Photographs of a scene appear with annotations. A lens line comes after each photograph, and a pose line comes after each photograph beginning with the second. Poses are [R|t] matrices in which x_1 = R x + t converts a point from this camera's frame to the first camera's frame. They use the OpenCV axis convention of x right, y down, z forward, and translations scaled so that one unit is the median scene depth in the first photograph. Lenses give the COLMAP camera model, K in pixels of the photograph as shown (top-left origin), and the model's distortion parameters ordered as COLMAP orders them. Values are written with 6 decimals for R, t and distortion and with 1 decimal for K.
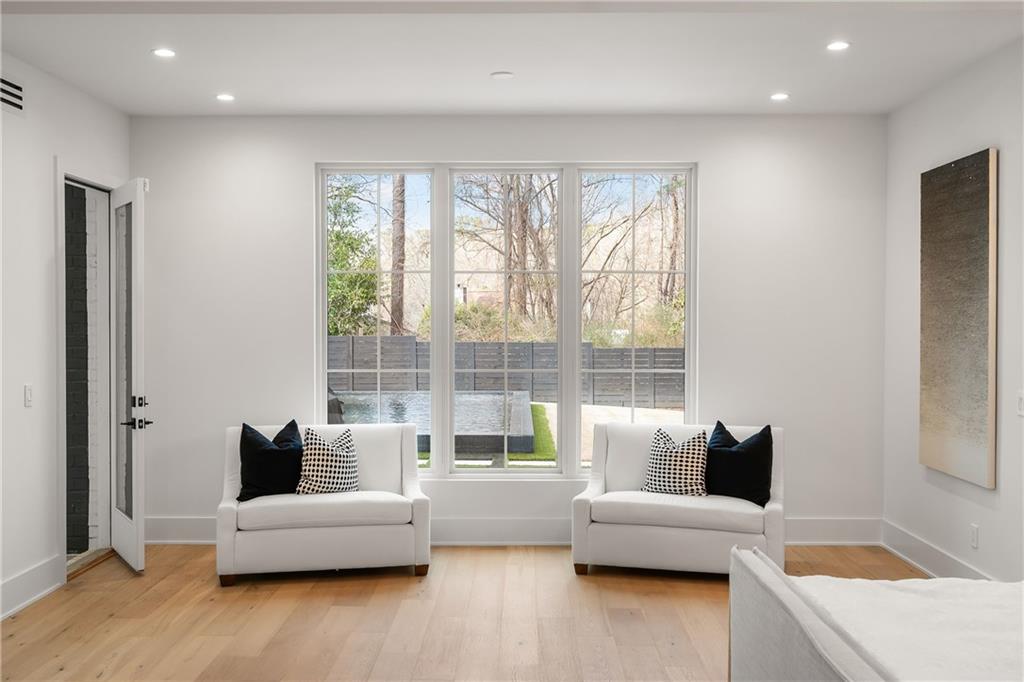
lens RADIAL K [[965.5, 0, 514.2], [0, 965.5, 341.5], [0, 0, 1]] dist [0.021357, 0.000000]
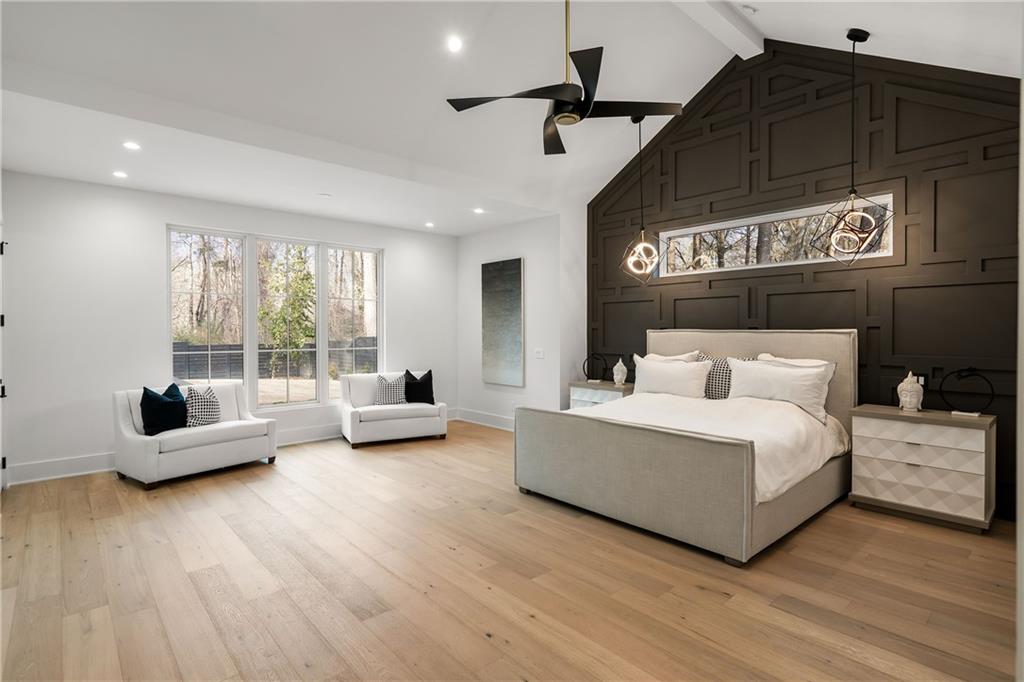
lens RADIAL K [[491.0, 0, 509.0], [0, 491.0, 340.9], [0, 0, 1]] dist [-0.001842, 0.001090]
pose [[0.747567, -0.016527, 0.663980, -0.365780], [0.015509, 0.999852, 0.007426, 0.013725], [-0.664005, 0.004746, 0.747713, 0.018806]]
